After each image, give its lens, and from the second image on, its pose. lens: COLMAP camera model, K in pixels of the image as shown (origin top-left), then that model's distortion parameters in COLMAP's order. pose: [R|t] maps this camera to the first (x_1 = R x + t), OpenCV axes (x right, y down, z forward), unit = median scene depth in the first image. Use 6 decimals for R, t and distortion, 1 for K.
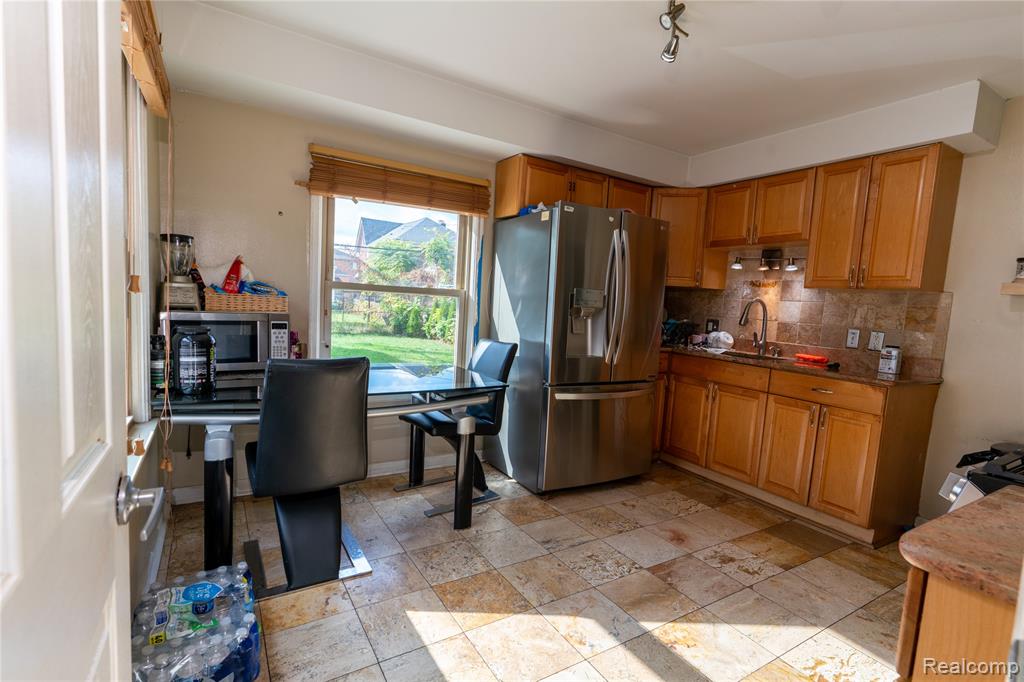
lens RADIAL K [[480.7, 0, 517.2], [0, 480.7, 343.4], [0, 0, 1]] dist [0.003696, 0.000617]
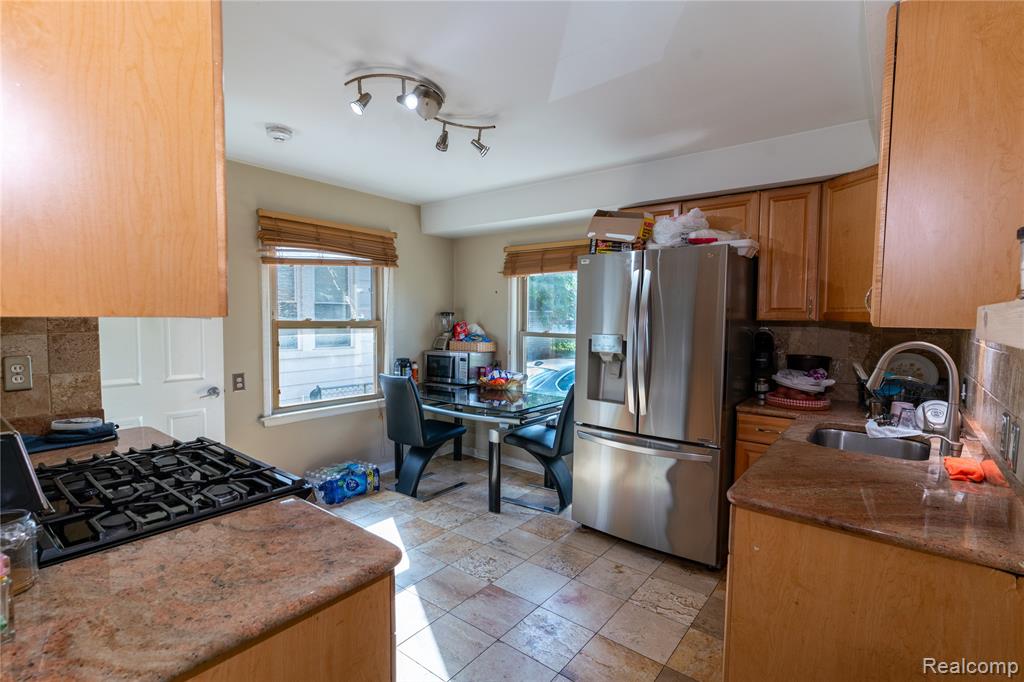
lens RADIAL K [[480.7, 0, 517.2], [0, 480.7, 343.4], [0, 0, 1]] dist [0.003696, 0.000617]
pose [[0.358765, 0.002360, -0.933425, 1.080819], [-0.076372, 0.996718, -0.026834, -0.055167], [0.930298, 0.080915, 0.357768, 0.489576]]
